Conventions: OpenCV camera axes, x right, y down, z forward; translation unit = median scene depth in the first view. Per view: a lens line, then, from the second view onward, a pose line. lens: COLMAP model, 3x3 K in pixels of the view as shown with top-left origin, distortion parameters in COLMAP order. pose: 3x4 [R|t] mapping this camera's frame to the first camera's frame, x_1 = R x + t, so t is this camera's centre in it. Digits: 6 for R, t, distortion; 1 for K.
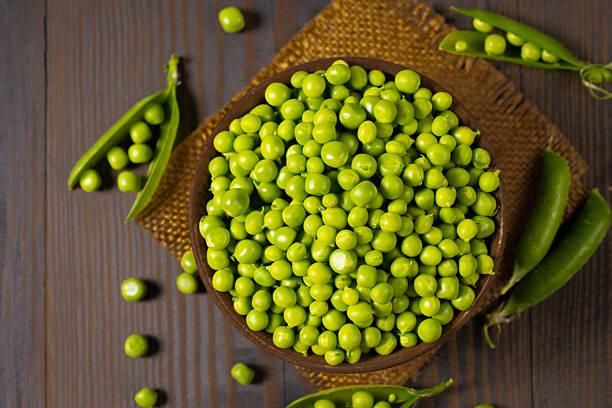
lens RADIAL K [[1672.4, 0, 301.2], [0, 1672.4, 205.9], [0, 0, 1]] dist [-0.078967, 0.000000]
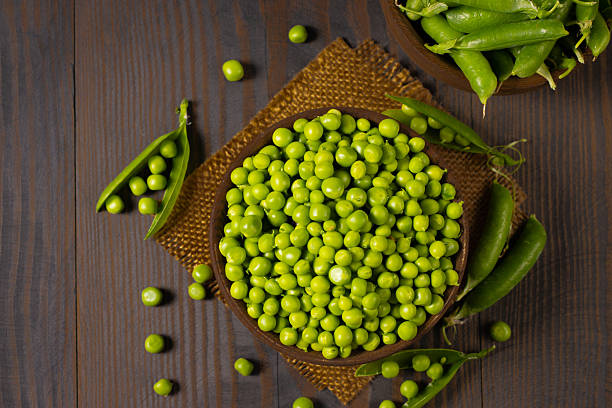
lens RADIAL K [[1723.5, 0, 303.8], [0, 1723.5, 205.6], [0, 0, 1]] dist [-0.056621, 0.000000]
pose [[0.995625, 0.006473, 0.093214, -0.107902], [-0.006865, 0.999969, 0.003884, -0.020442], [-0.093186, -0.004507, 0.995639, -0.236526]]
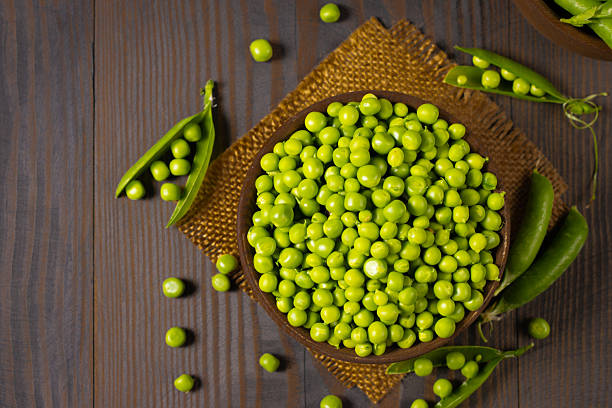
lens RADIAL K [[1723.5, 0, 310.3], [0, 1723.5, 204.0], [0, 0, 1]] dist [-0.056621, 0.000000]
pose [[0.994544, 0.018249, 0.102710, -0.129735], [-0.019758, 0.999711, 0.013696, -0.024487], [-0.102431, -0.015650, 0.994617, -0.171997]]
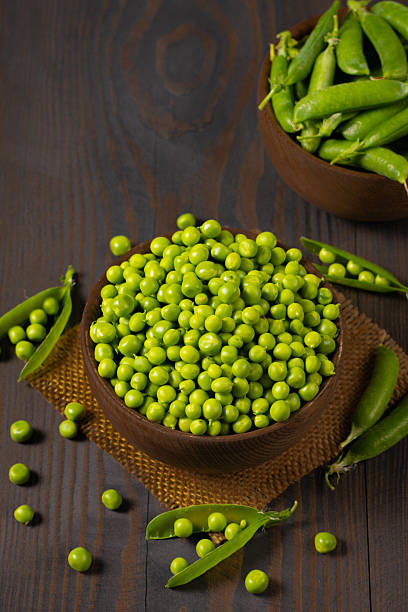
lens RADIAL K [[1839.3, 0, 206.0], [0, 1839.3, 304.8], [0, 0, 1]] dist [-0.050976, 0.000000]
pose [[0.997479, 0.064770, 0.028994, -0.016034], [-0.042611, 0.873393, -0.485148, 0.583972], [-0.056746, 0.482689, 0.873952, -0.152155]]
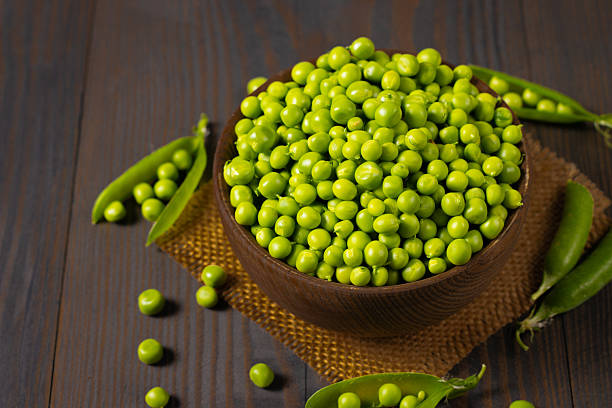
lens RADIAL K [[1581.8, 0, 305.7], [0, 1581.8, 207.0], [0, 0, 1]] dist [-0.084468, 0.000000]
pose [[0.999914, 0.008607, -0.009890, -0.002326], [-0.012466, 0.857816, -0.513806, 0.474418], [0.004061, 0.513886, 0.857849, 0.188439]]
